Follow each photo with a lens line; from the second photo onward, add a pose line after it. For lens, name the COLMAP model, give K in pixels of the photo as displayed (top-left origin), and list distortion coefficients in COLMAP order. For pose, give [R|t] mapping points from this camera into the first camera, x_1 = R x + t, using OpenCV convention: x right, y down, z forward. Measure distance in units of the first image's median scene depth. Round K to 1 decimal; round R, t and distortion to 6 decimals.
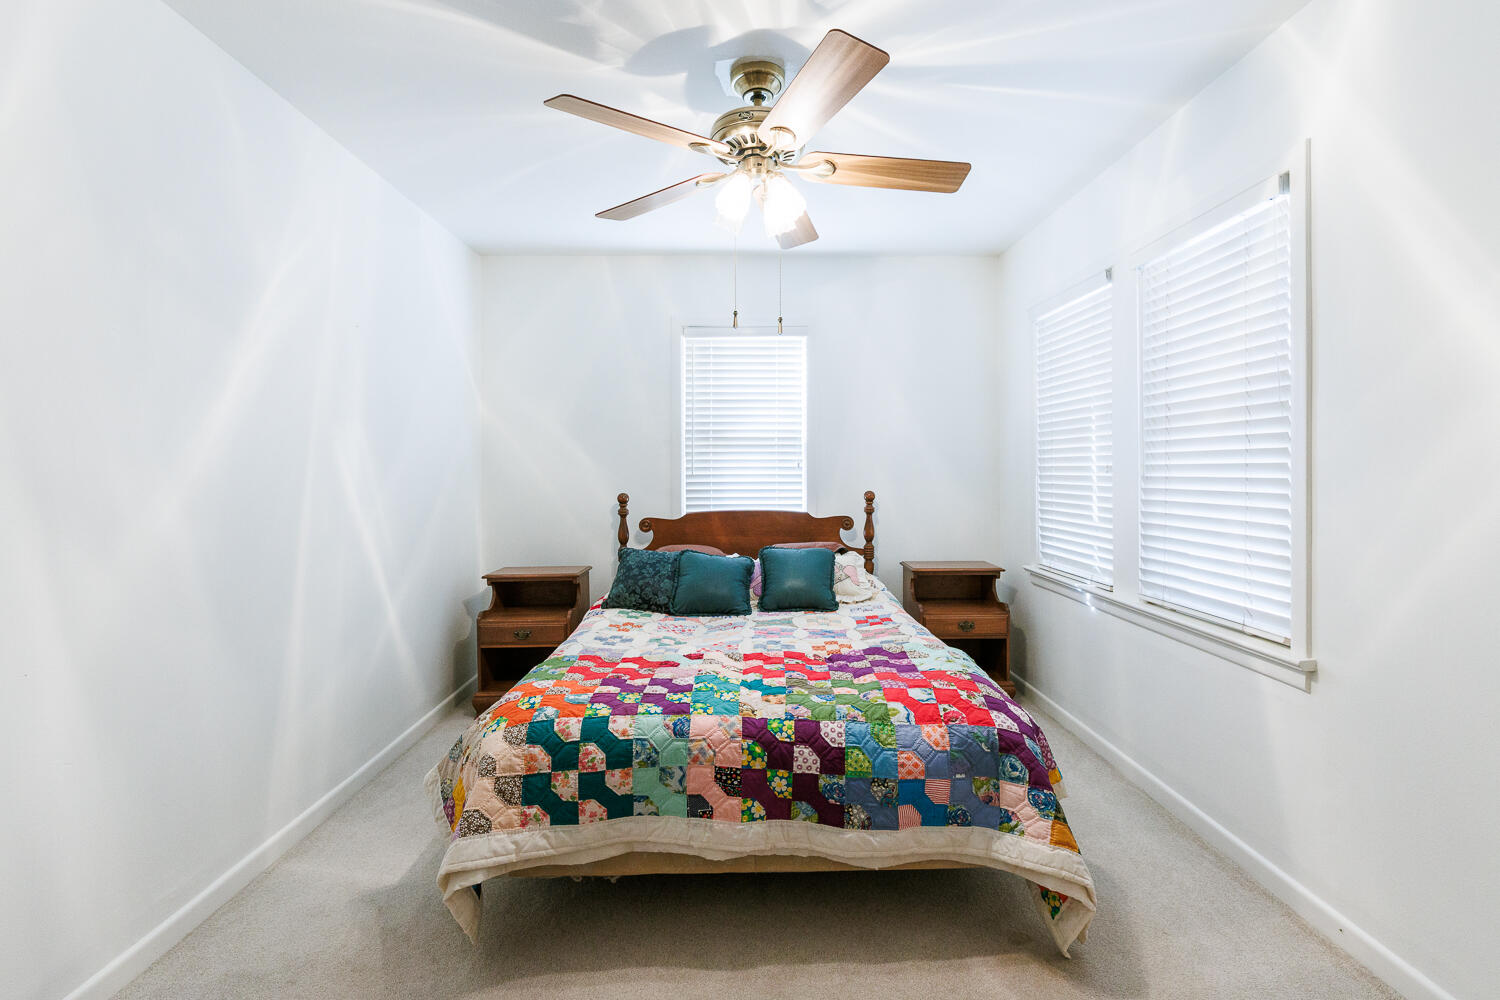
lens RADIAL K [[668.0, 0, 766.2], [0, 668.0, 470.9], [0, 0, 1]] dist [-0.001794, 0.002540]
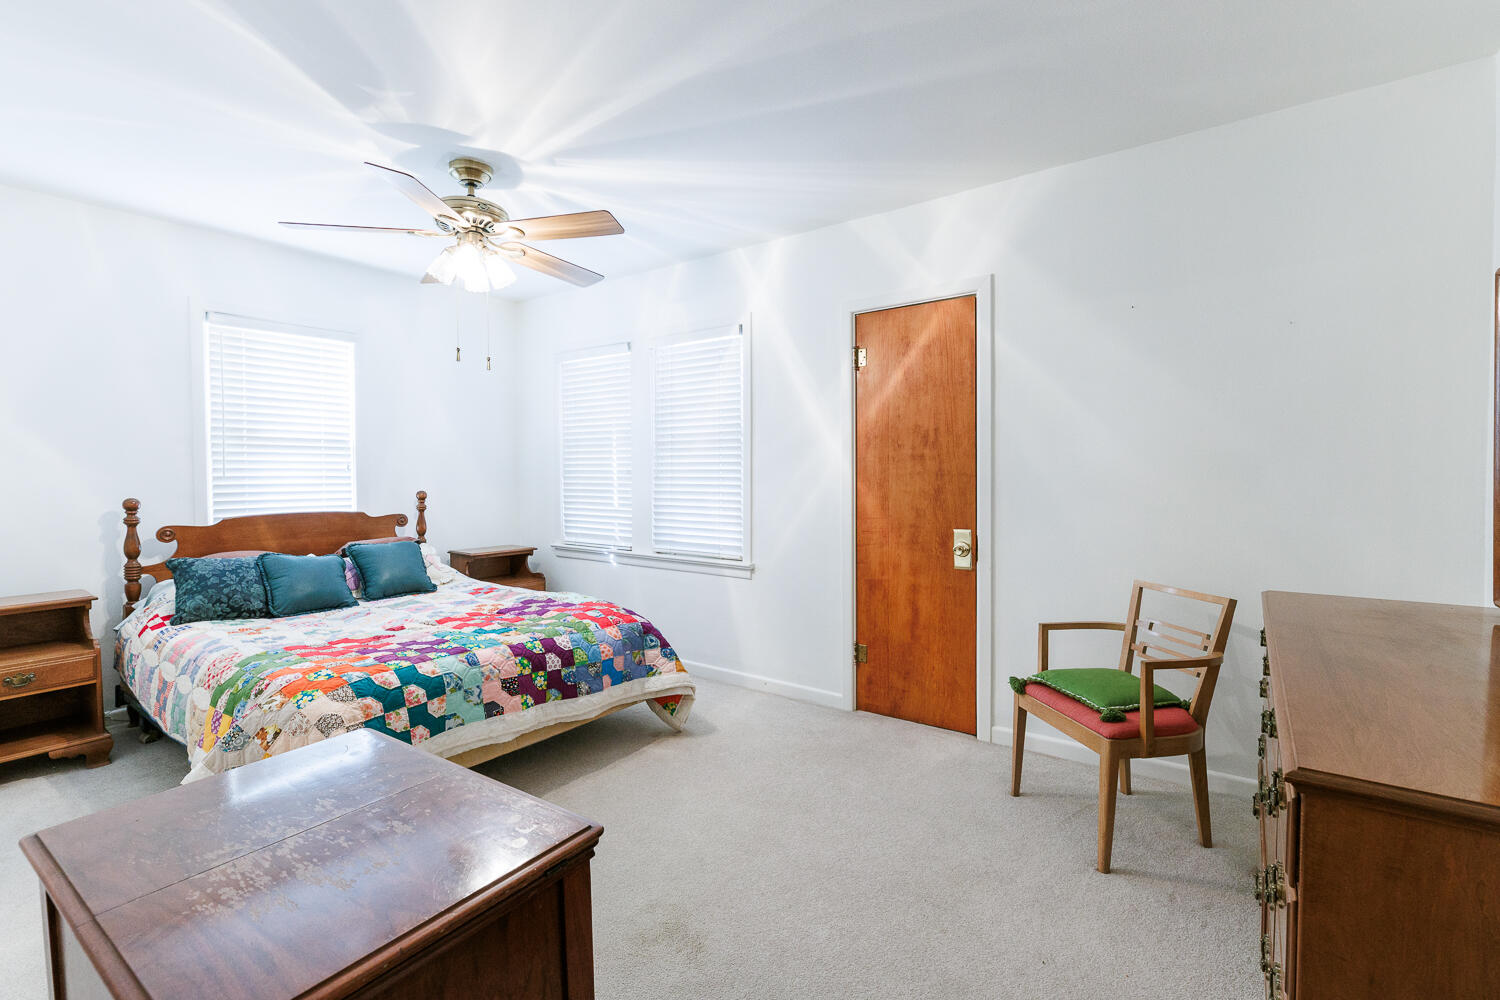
lens RADIAL K [[668.0, 0, 745.4], [0, 668.0, 498.5], [0, 0, 1]] dist [-0.001794, 0.002540]
pose [[0.620107, -0.026589, 0.784066, -0.798216], [-0.001432, 0.999385, 0.035024, 0.005692], [-0.784516, -0.022841, 0.619688, -0.263247]]
